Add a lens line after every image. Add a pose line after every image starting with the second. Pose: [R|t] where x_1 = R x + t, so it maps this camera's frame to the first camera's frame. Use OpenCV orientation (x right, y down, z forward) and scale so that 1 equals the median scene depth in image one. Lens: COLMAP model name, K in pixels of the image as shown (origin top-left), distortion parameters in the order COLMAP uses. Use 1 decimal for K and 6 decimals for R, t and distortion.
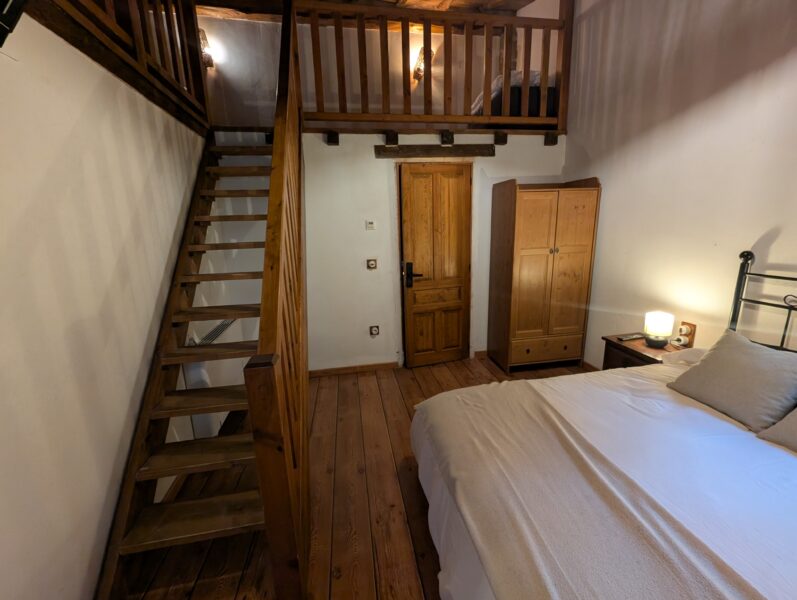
lens RADIAL K [[329.9, 0, 399.3], [0, 329.9, 297.3], [0, 0, 1]] dist [0.006915, -0.003283]
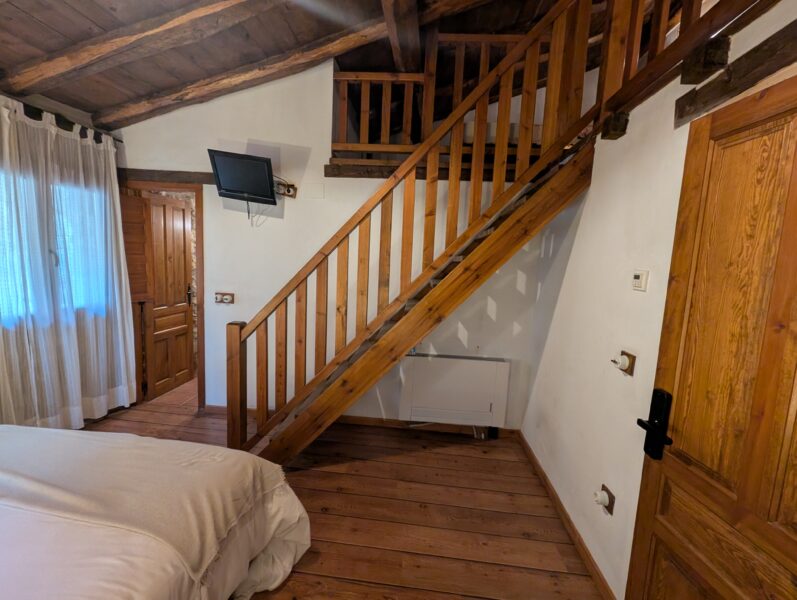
lens RADIAL K [[329.9, 0, 399.3], [0, 329.9, 297.3], [0, 0, 1]] dist [0.006915, -0.003283]
pose [[-0.250668, 0.128187, -0.959549, 0.467907], [-0.248209, 0.949550, 0.191693, -0.213901], [0.935712, 0.286220, -0.206205, 0.837554]]
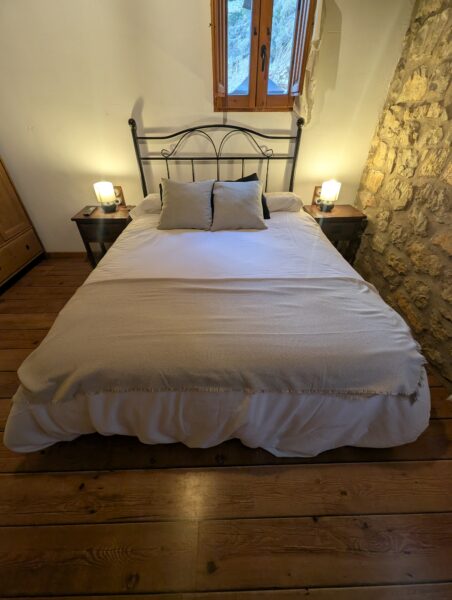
lens RADIAL K [[248.3, 0, 228.2], [0, 248.3, 301.4], [0, 0, 1]] dist [0.006915, -0.003283]
pose [[0.139400, -0.582747, 0.800608, -0.114726], [0.205421, 0.807932, 0.552311, -0.007697], [-0.968695, 0.087469, 0.232334, 0.265990]]
